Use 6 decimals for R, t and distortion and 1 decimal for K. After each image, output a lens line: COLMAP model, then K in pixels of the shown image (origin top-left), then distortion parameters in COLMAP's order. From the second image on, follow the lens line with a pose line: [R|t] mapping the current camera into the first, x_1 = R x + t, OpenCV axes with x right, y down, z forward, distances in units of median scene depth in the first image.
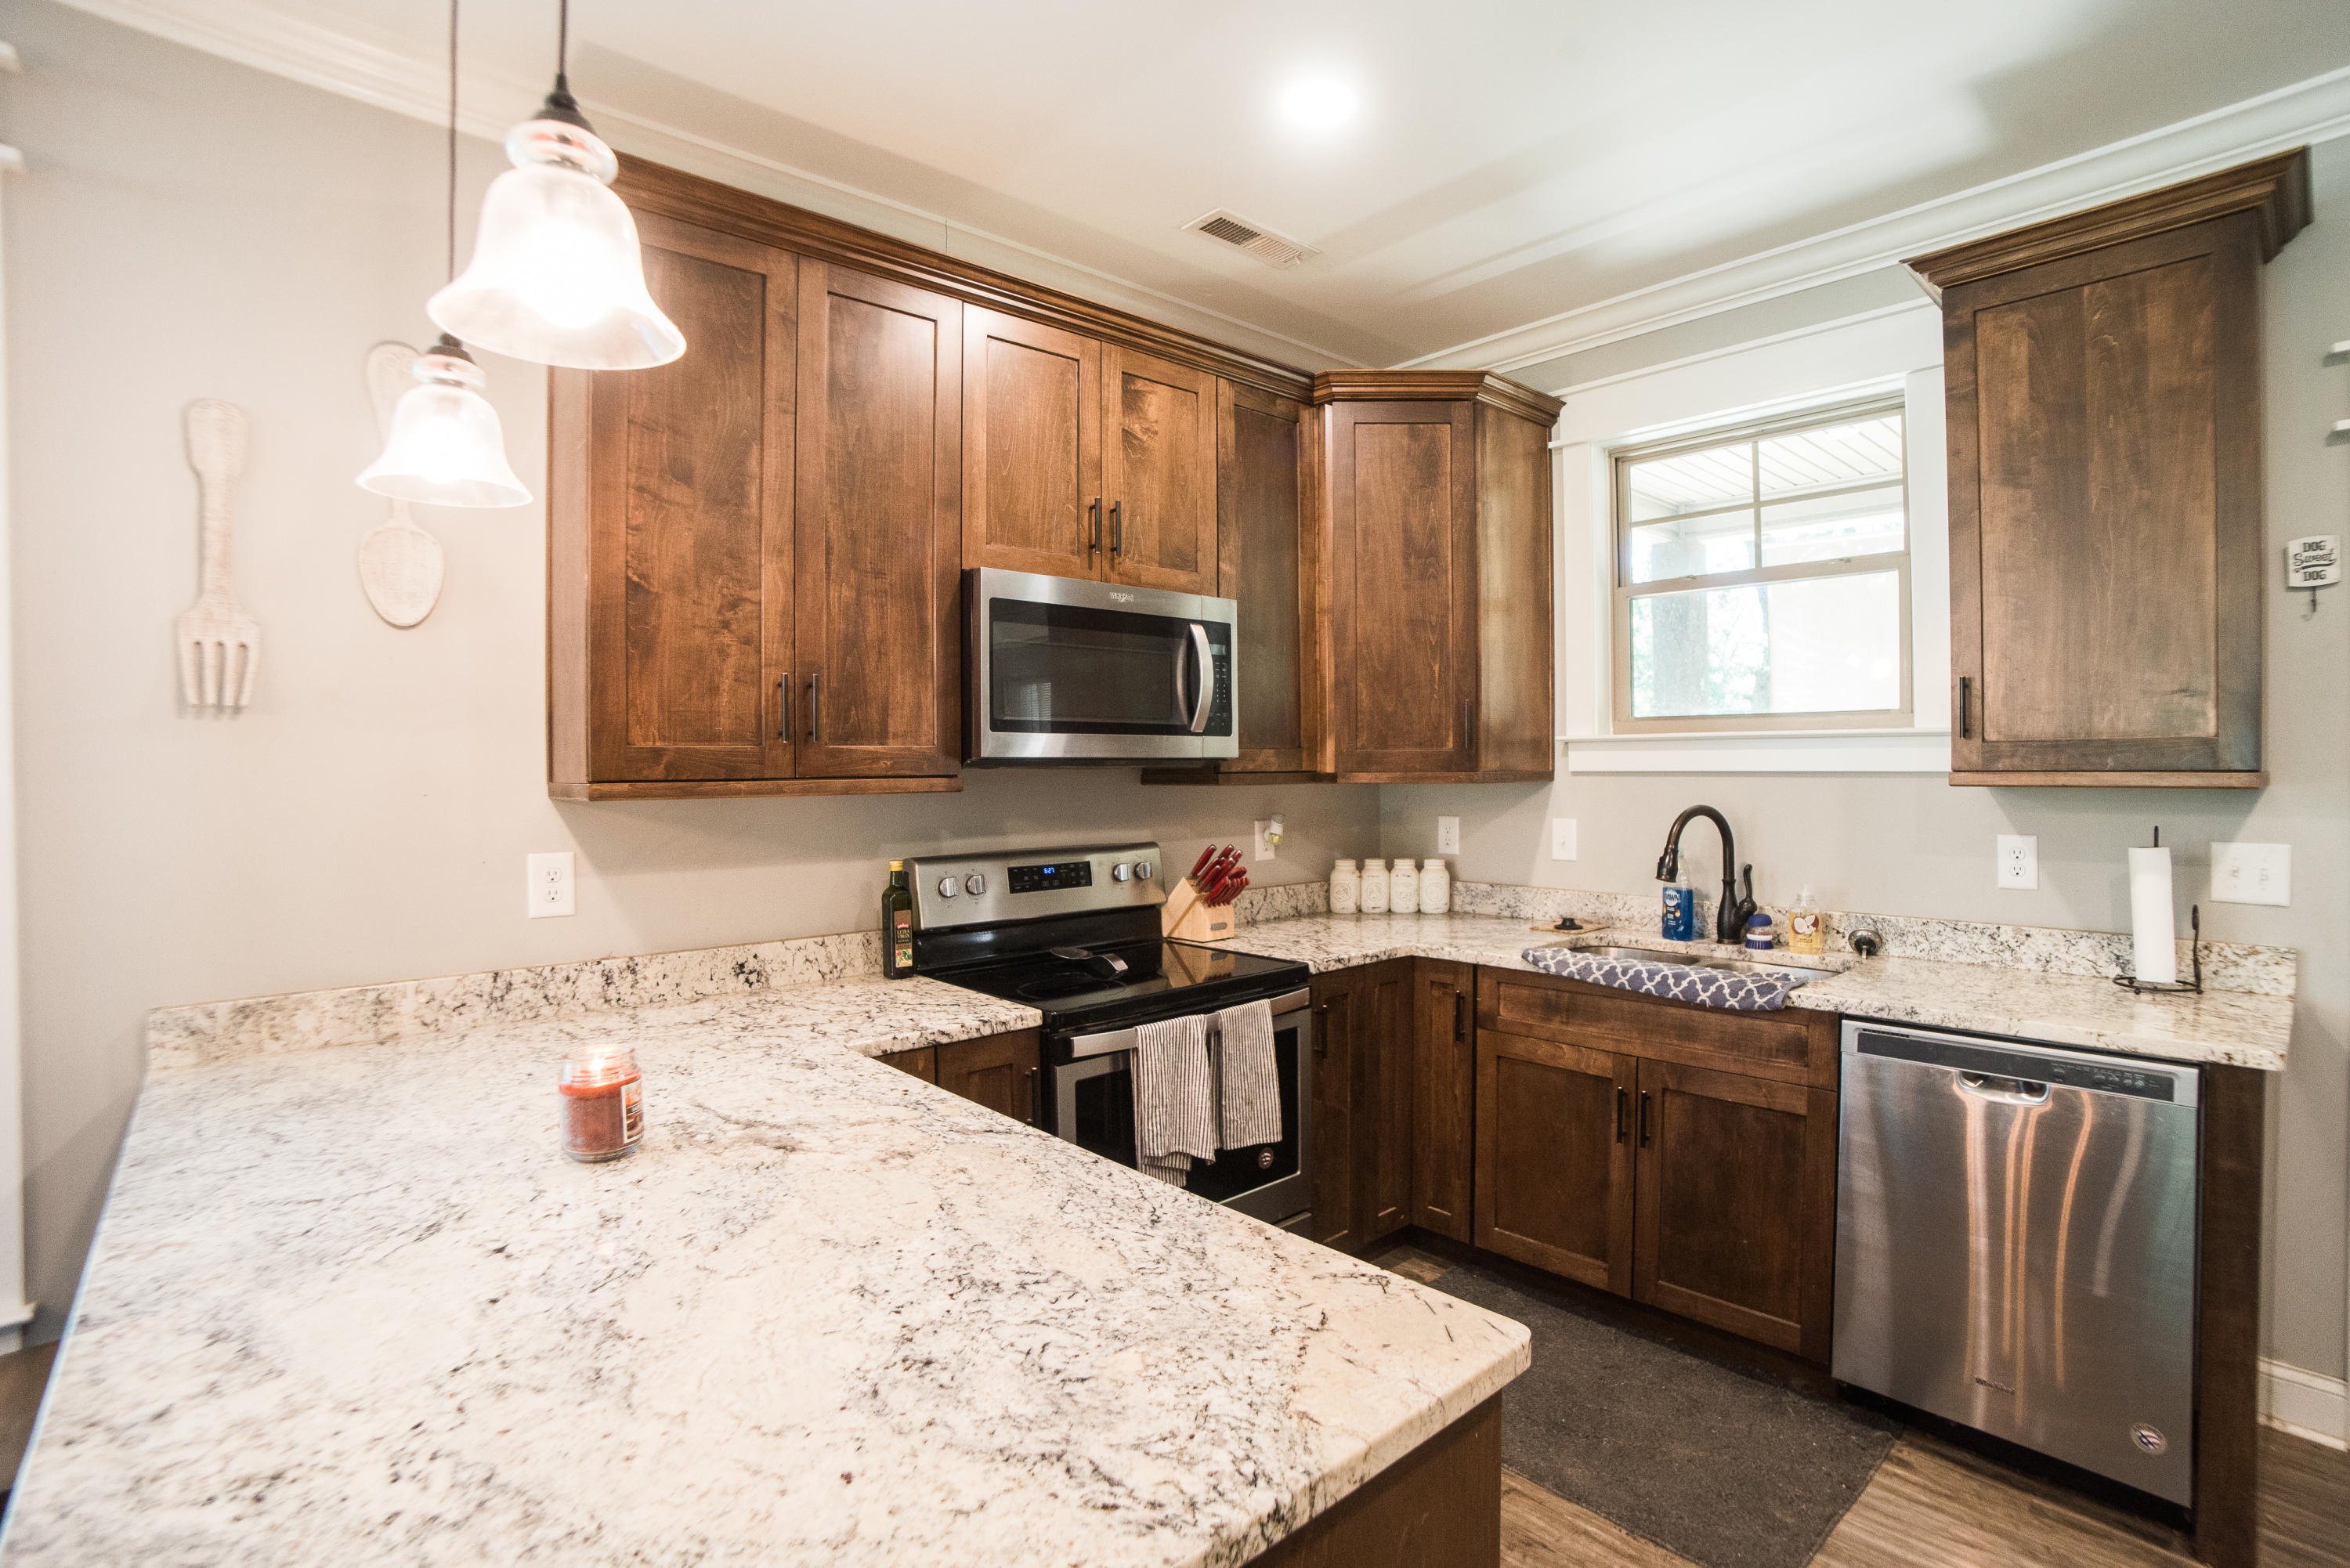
lens RADIAL K [[1224.1, 0, 1174.8], [0, 1224.1, 757.8], [0, 0, 1]] dist [-0.110540, 0.045934]
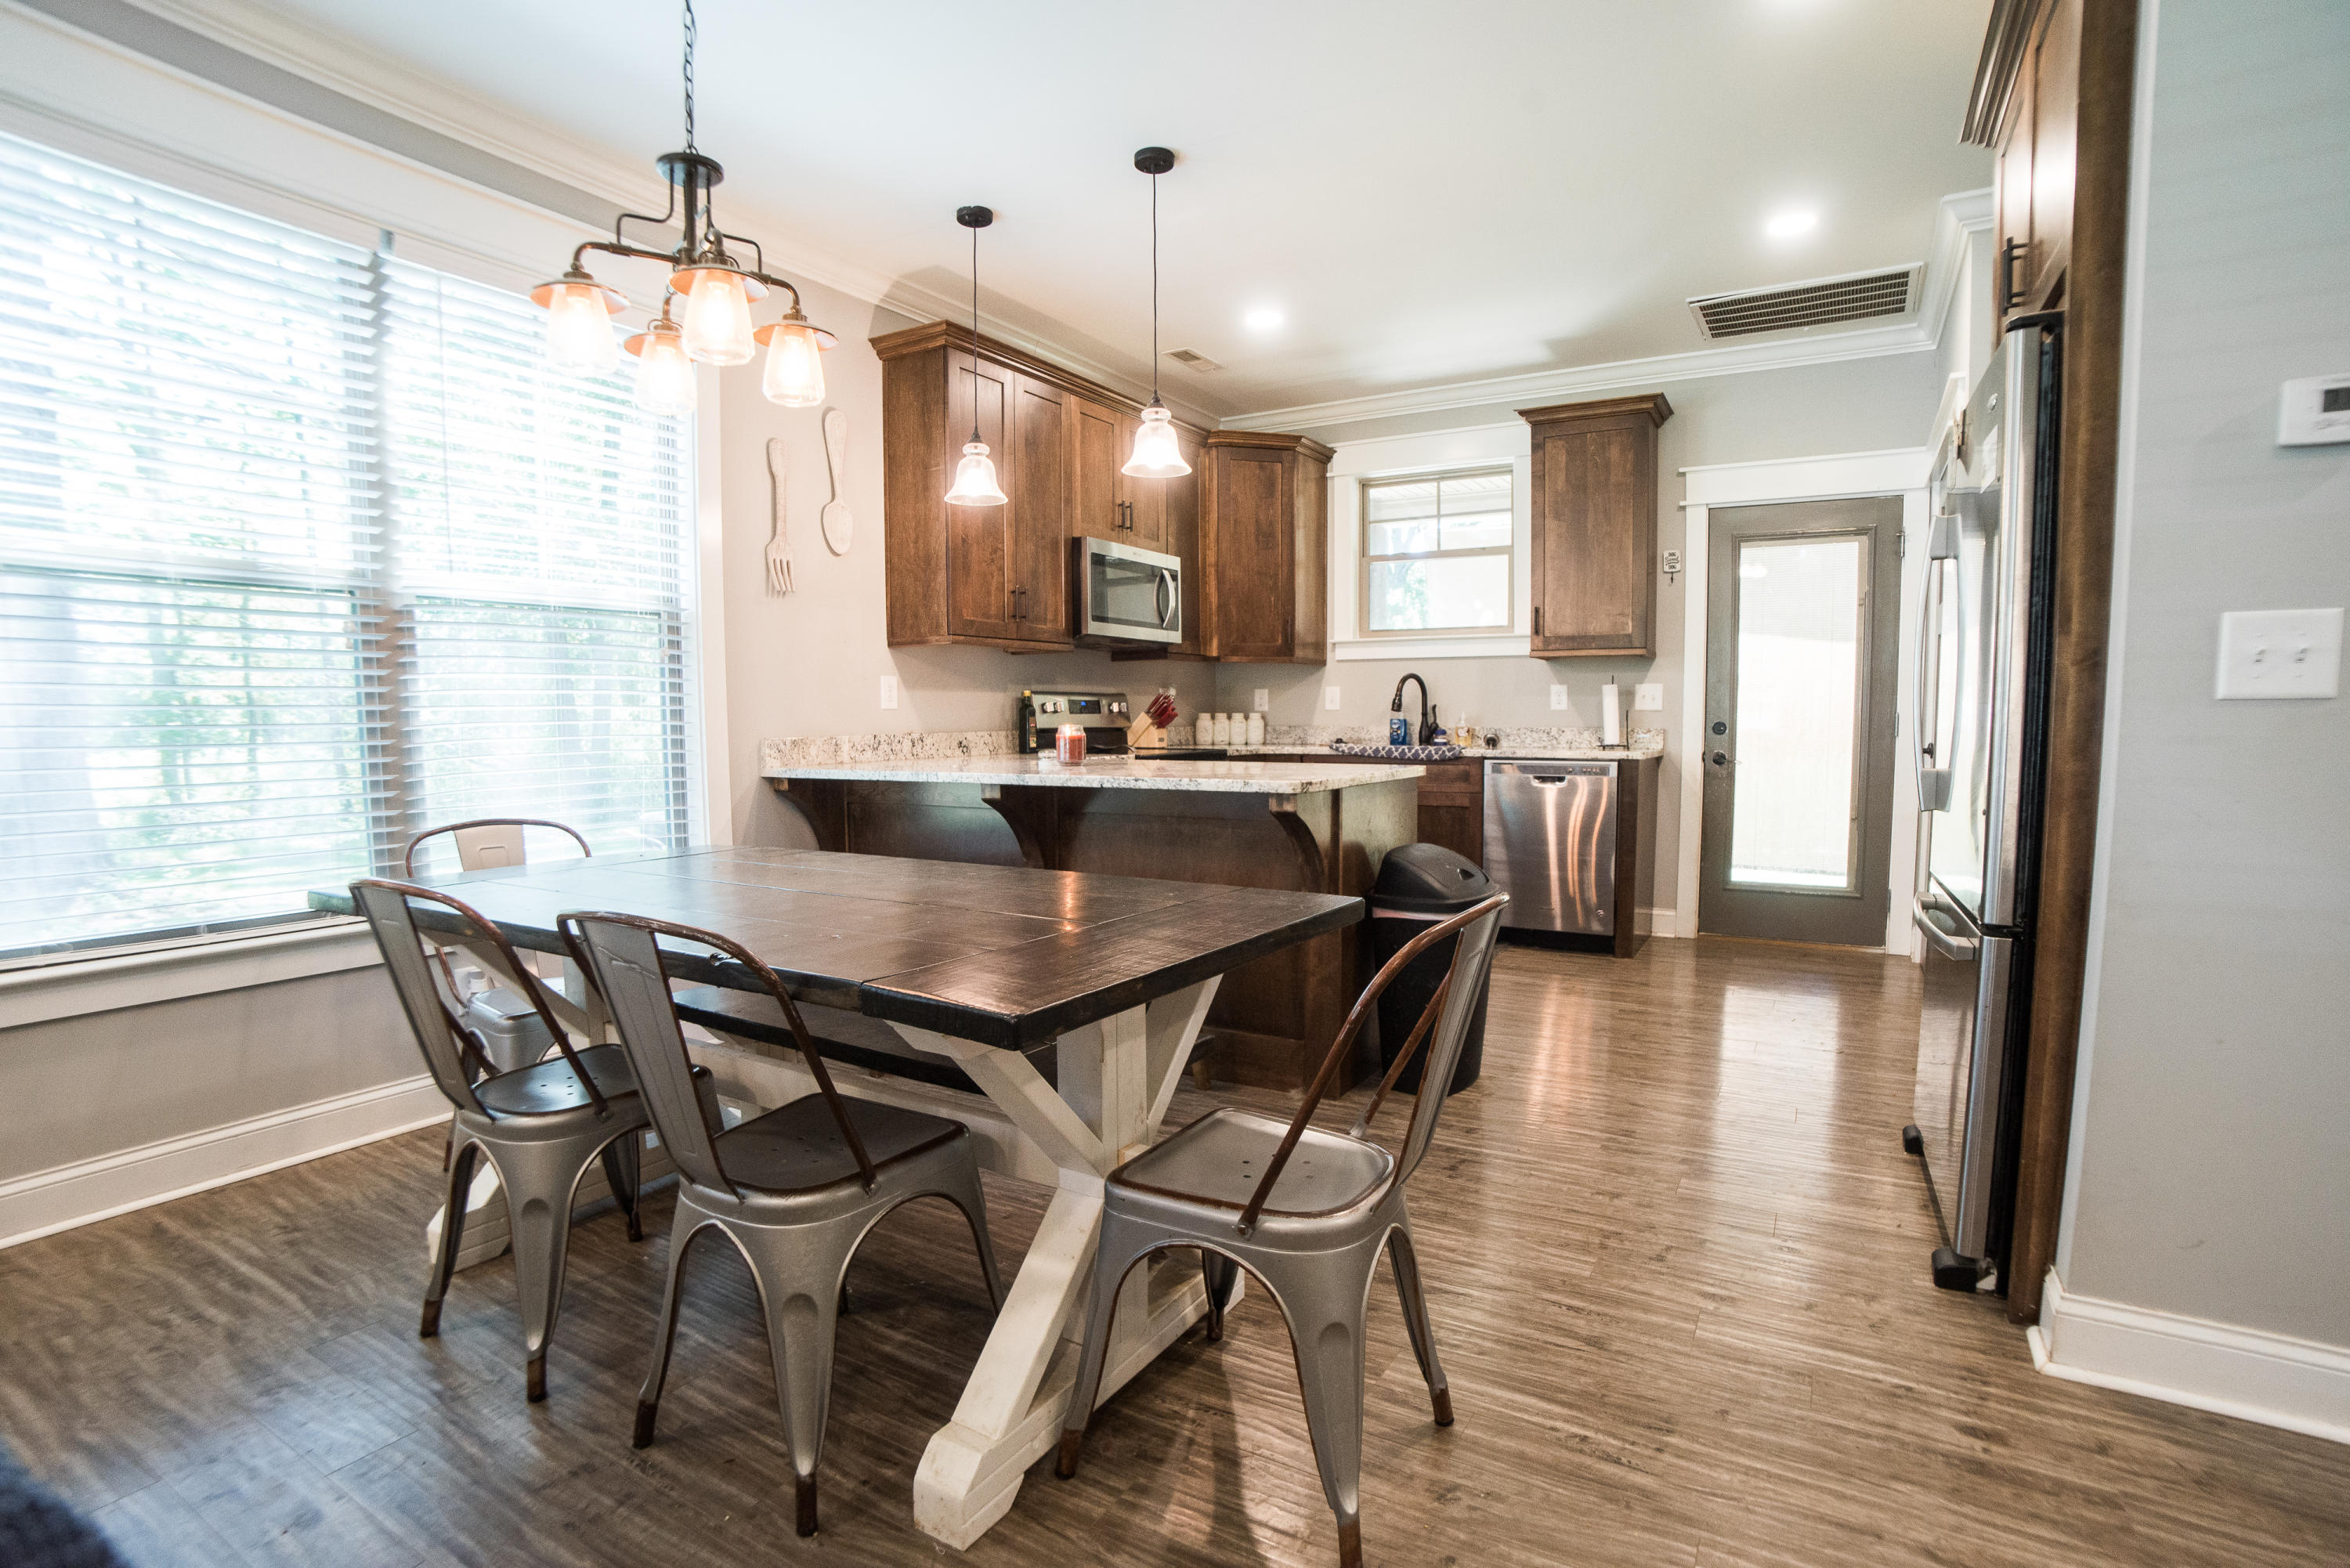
lens RADIAL K [[1224.1, 0, 1174.8], [0, 1224.1, 757.8], [0, 0, 1]] dist [-0.110540, 0.045934]
pose [[0.957380, -0.006503, 0.288760, -0.544026], [-0.005268, 0.999187, 0.039969, 0.109322], [-0.288785, -0.039787, 0.956567, -0.847907]]
